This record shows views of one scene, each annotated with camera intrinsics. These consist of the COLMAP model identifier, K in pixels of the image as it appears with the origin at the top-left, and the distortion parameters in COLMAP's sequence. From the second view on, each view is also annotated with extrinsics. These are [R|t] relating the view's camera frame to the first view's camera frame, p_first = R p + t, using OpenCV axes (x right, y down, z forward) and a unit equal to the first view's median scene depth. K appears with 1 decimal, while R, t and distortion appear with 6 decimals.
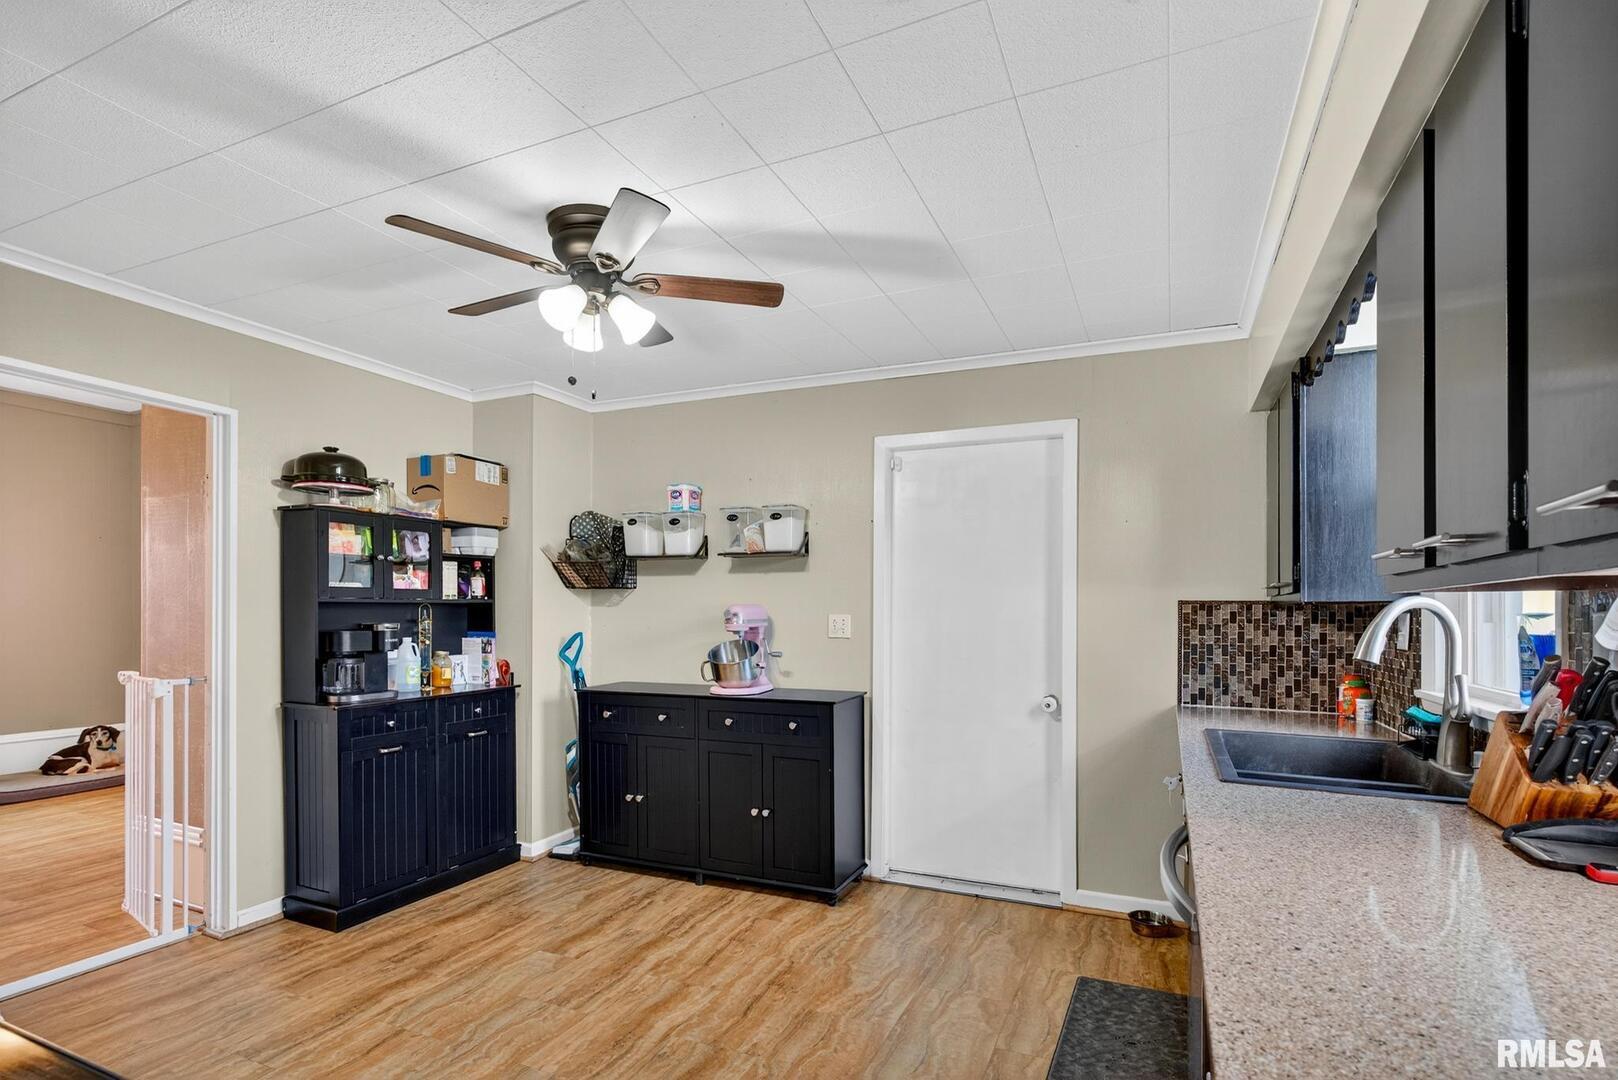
lens RADIAL K [[795.5, 0, 804.3], [0, 795.5, 610.8], [0, 0, 1]] dist [0.000244, -0.000086]
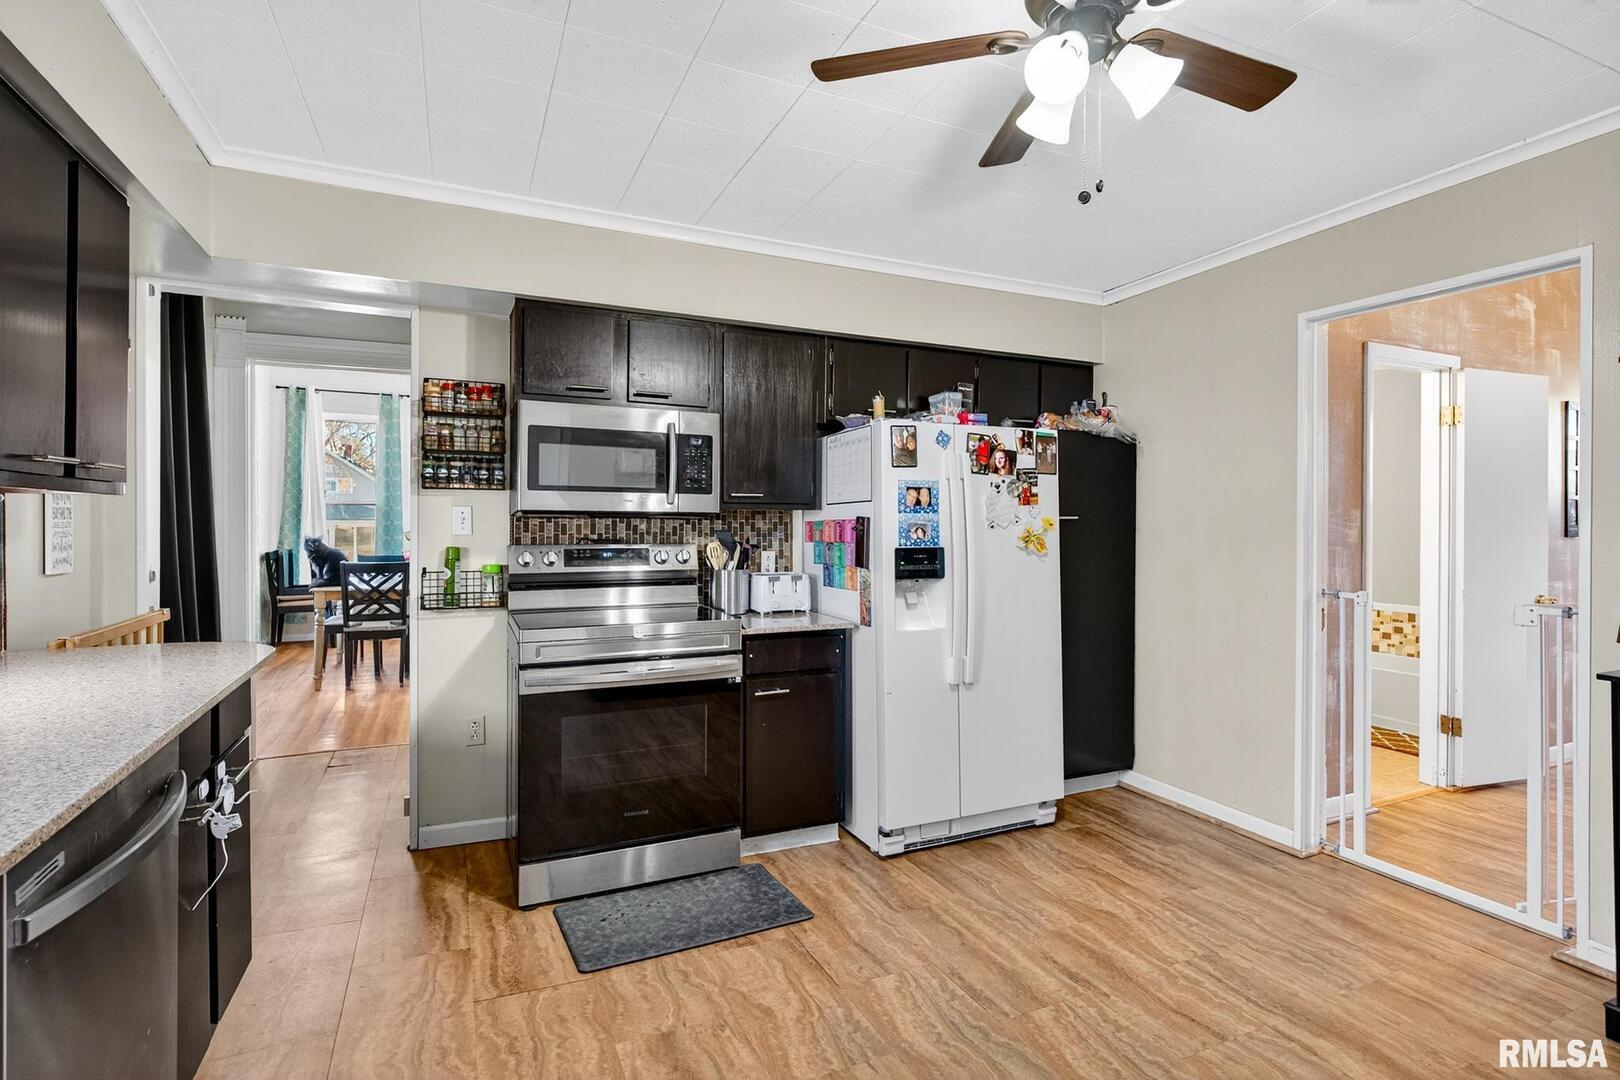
lens RADIAL K [[770.6, 0, 816.9], [0, 770.6, 514.6], [0, 0, 1]] dist [0.002062, -0.009702]
pose [[-0.647003, -0.017374, -0.762290, 0.344658], [-0.013832, 0.999843, -0.011048, 0.008632], [0.762362, 0.003396, -0.647142, 1.119285]]
